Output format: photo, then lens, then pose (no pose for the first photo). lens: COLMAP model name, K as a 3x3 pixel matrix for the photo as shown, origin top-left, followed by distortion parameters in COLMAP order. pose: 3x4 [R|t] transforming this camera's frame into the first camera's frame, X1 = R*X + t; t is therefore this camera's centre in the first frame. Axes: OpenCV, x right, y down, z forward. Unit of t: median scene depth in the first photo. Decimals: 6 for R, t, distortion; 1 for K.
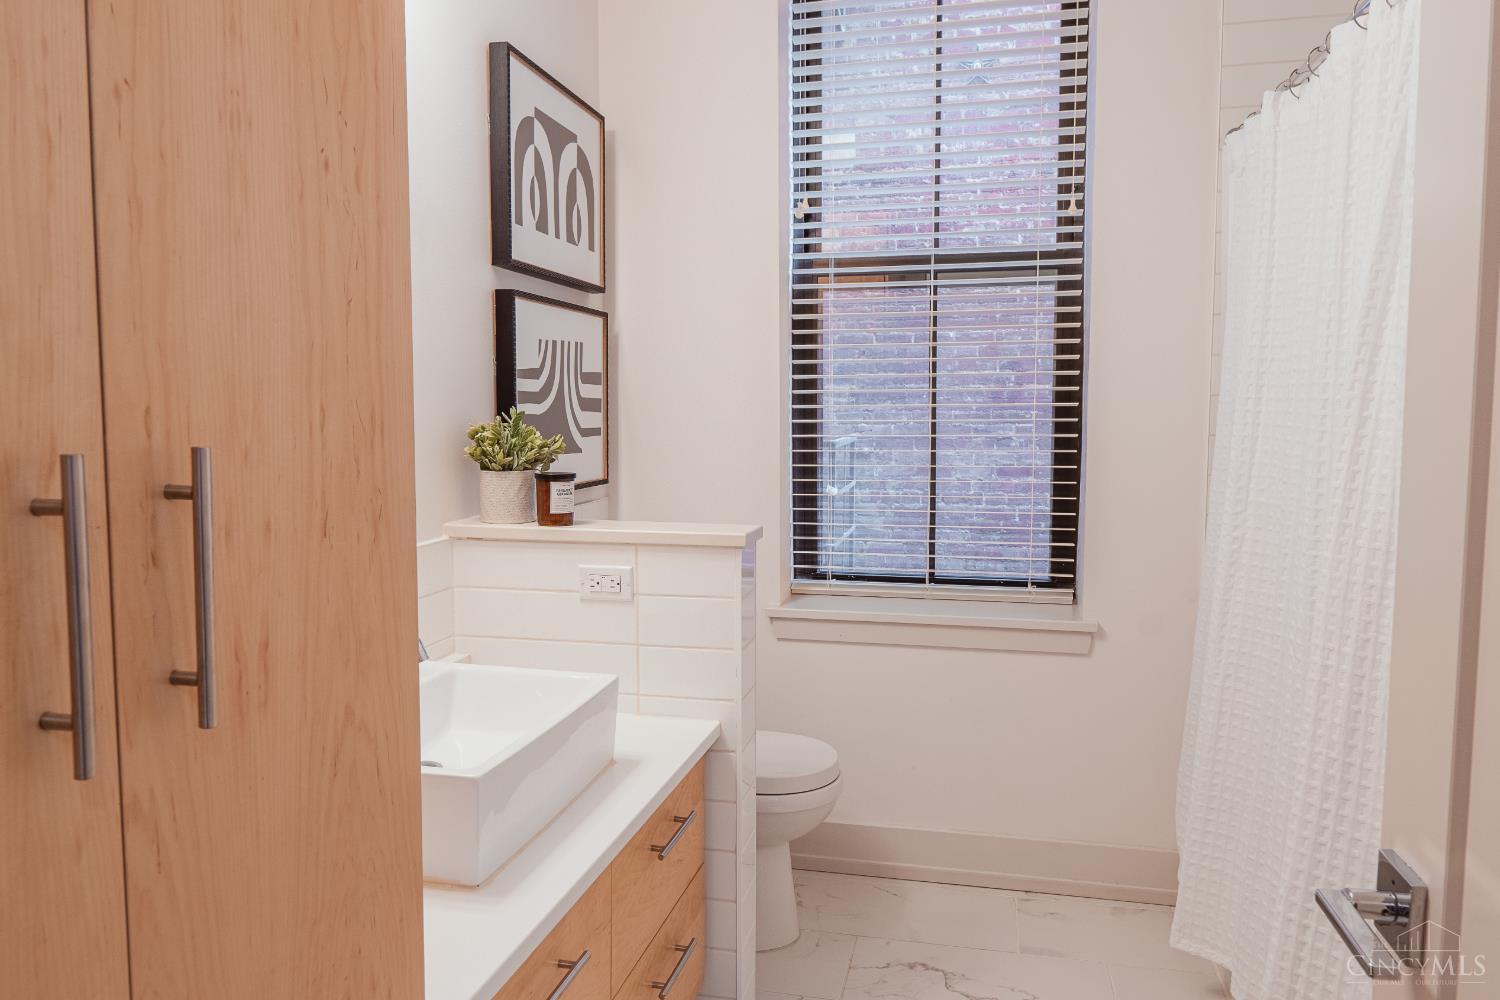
lens RADIAL K [[1053.7, 0, 739.3], [0, 1053.7, 502.3], [0, 0, 1]] dist [-0.006982, -0.006691]
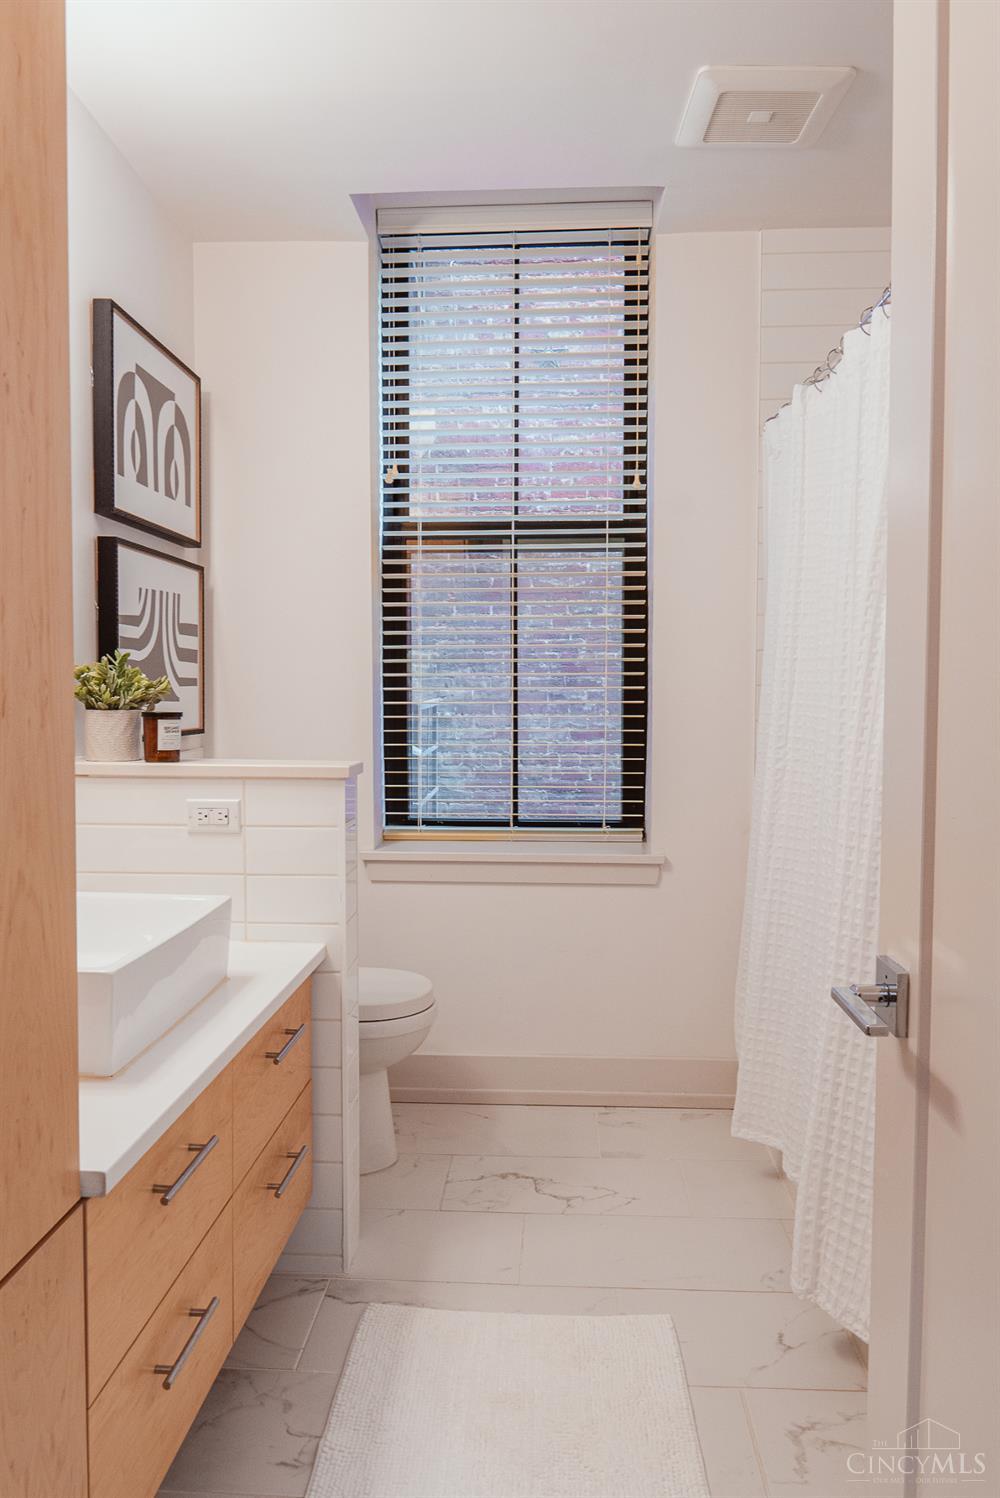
lens RADIAL K [[1052.3, 0, 504.8], [0, 1052.3, 750.1], [0, 0, 1]] dist [-0.006982, -0.006691]
pose [[0.983898, -0.006885, 0.178598, -0.021819], [0.012098, 0.999531, -0.028119, 0.034203], [-0.178321, 0.029827, 0.983520, -0.062461]]
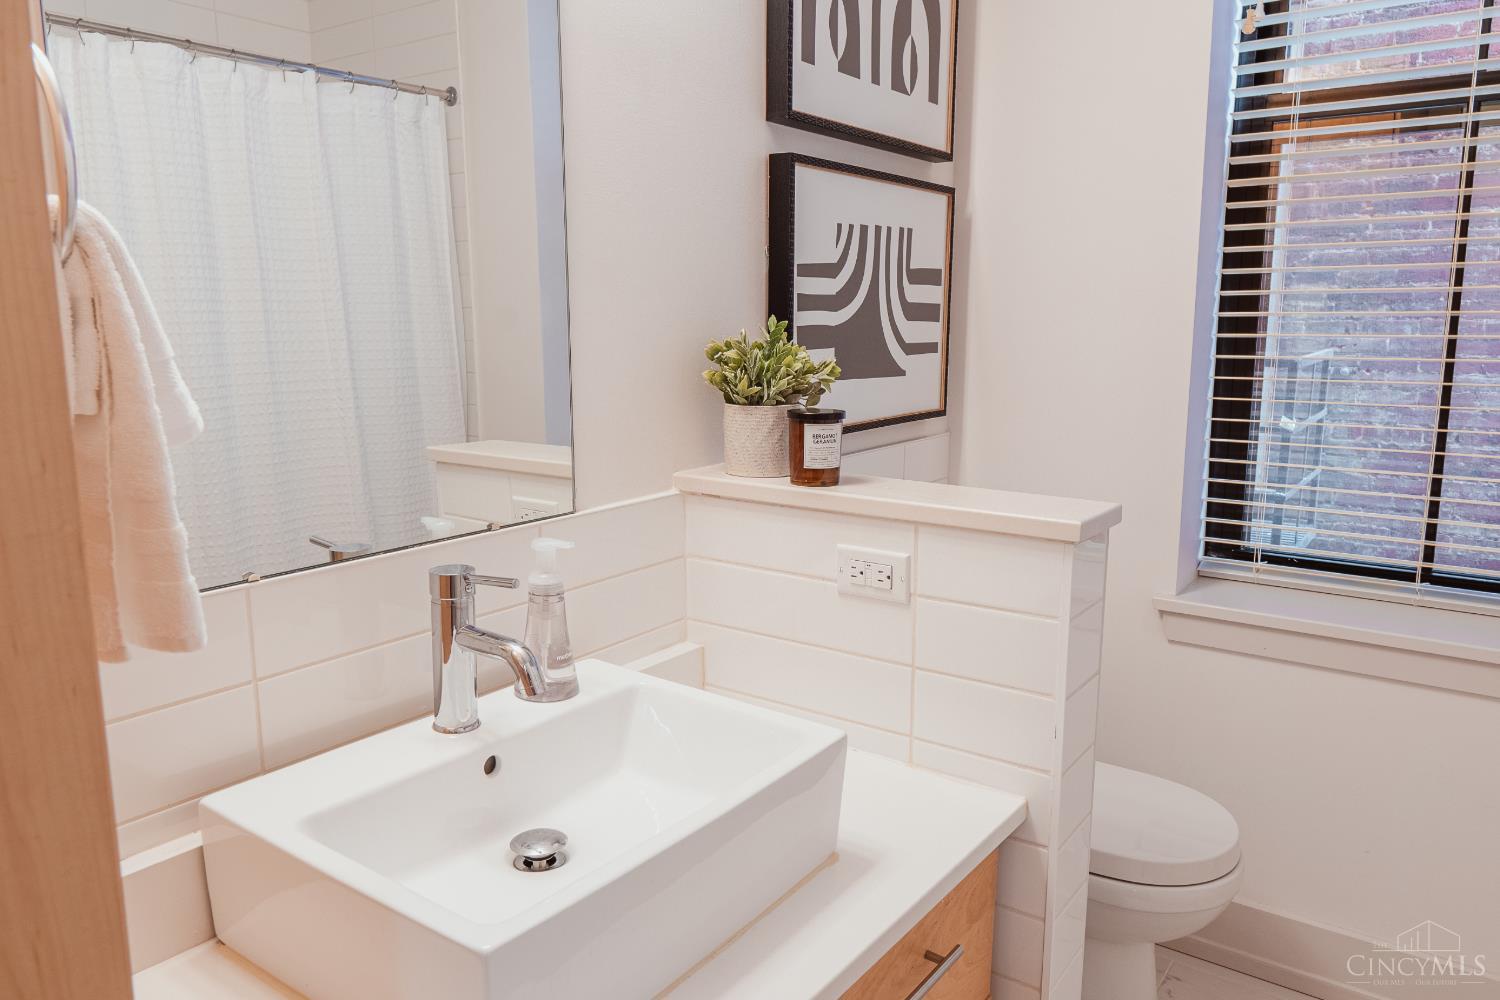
lens RADIAL K [[1053.7, 0, 739.3], [0, 1053.7, 502.3], [0, 0, 1]] dist [-0.006982, -0.006691]
pose [[0.917433, 0.068906, -0.391877, 0.047091], [-0.034159, 0.994894, 0.094968, -0.025215], [0.396420, -0.073740, 0.915103, 0.258470]]
